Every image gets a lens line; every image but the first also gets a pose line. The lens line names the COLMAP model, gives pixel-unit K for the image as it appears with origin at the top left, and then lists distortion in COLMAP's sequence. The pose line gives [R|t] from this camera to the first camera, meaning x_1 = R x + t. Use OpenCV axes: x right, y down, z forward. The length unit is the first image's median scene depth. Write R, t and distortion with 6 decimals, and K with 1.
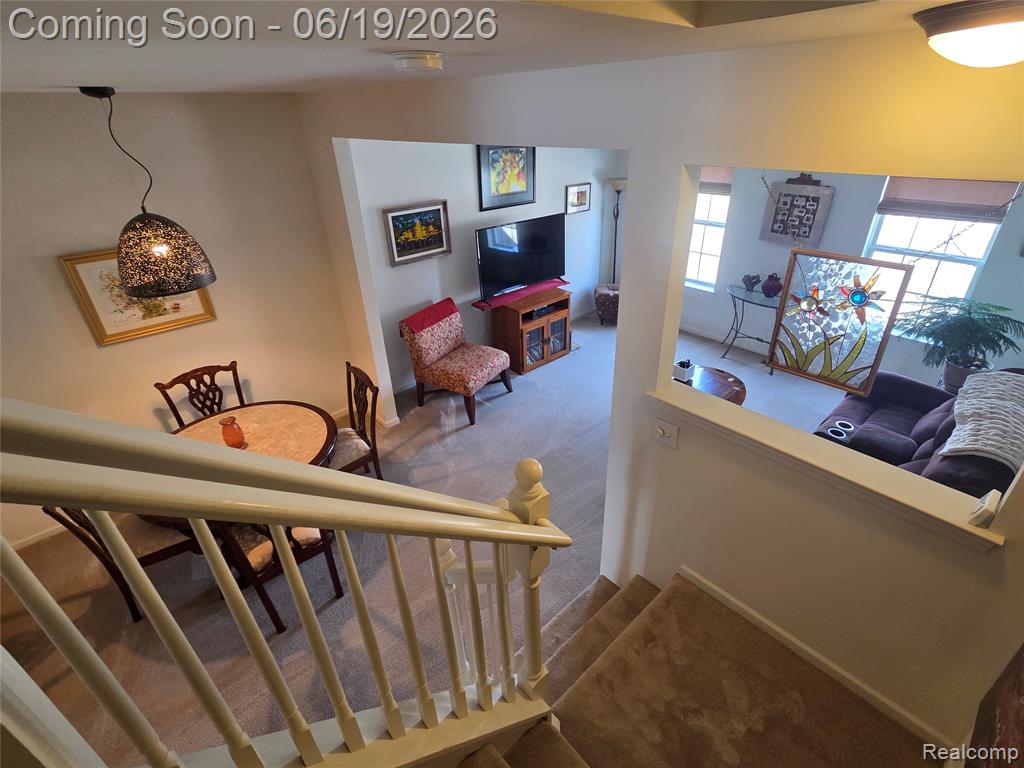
lens RADIAL K [[495.0, 0, 512.0], [0, 495.0, 384.0], [0, 0, 1]] dist [0.000366, 0.000076]
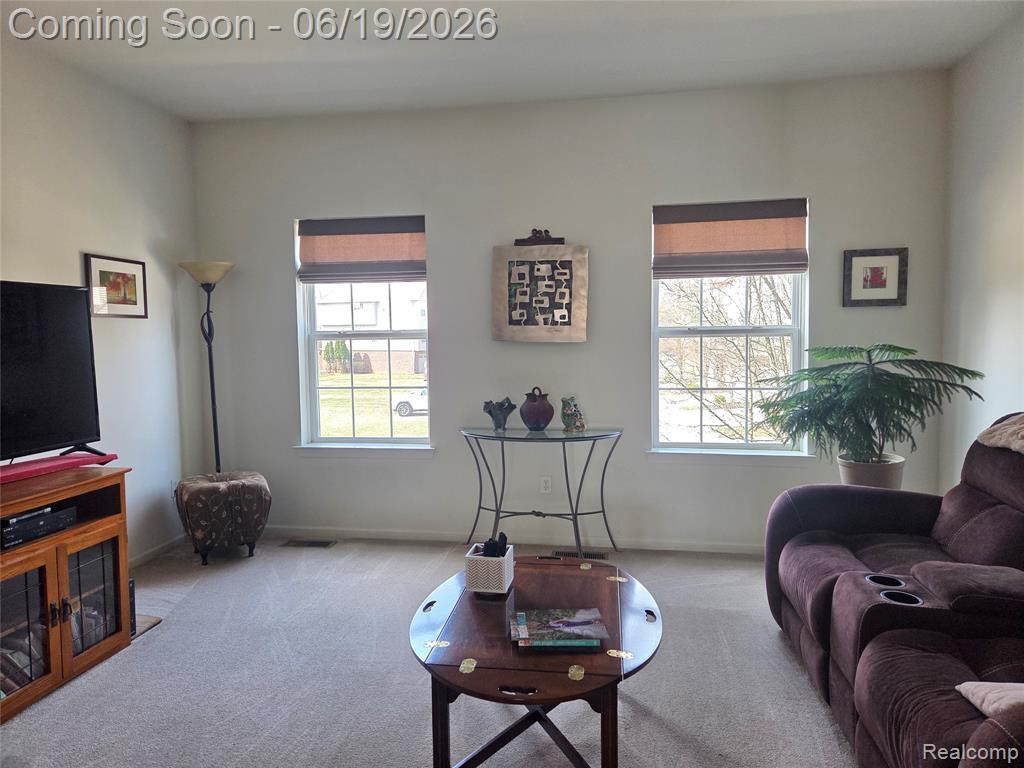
lens RADIAL K [[685.6, 0, 512.0], [0, 685.6, 384.0], [0, 0, 1]] dist [0.028956, -0.004616]
pose [[0.778366, -0.022133, 0.627421, 0.016953], [0.292323, 0.897211, -0.330999, 0.021093], [-0.555603, 0.441048, 0.704828, 0.421743]]
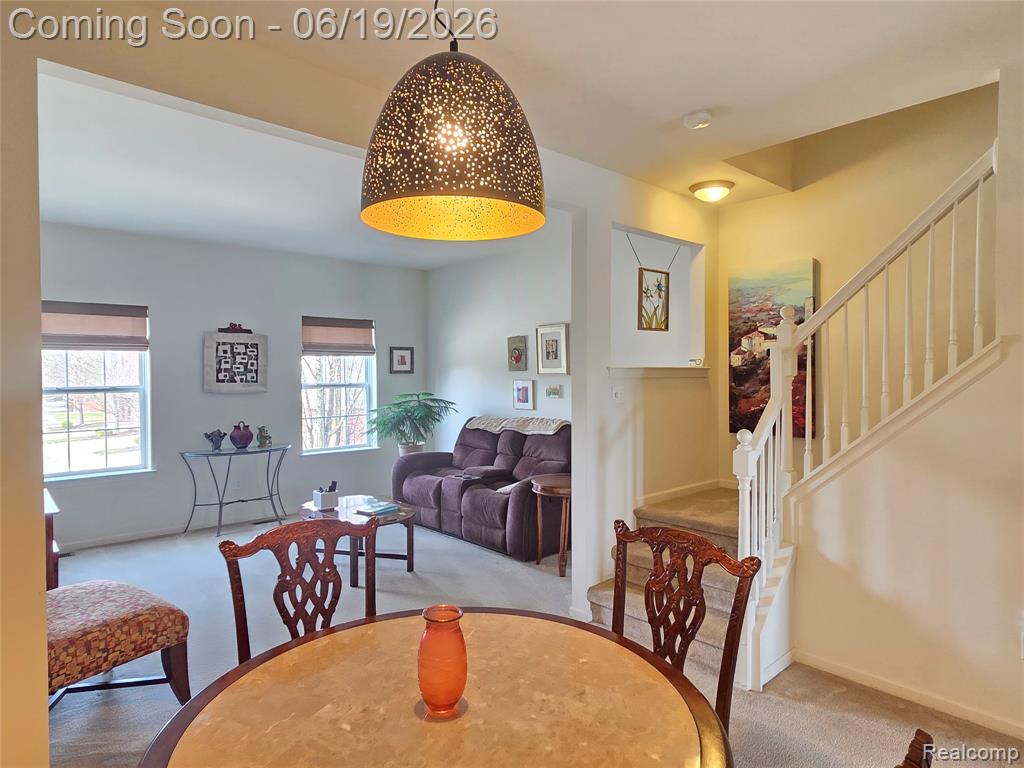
lens RADIAL K [[600.3, 0, 523.1], [0, 600.3, 378.2], [0, 0, 1]] dist [0.002169, -0.000162]
pose [[-0.021938, 0.030409, 0.999297, -0.533200], [0.493572, 0.869564, -0.015625, -0.019174], [-0.869428, 0.492882, -0.034086, 0.501388]]
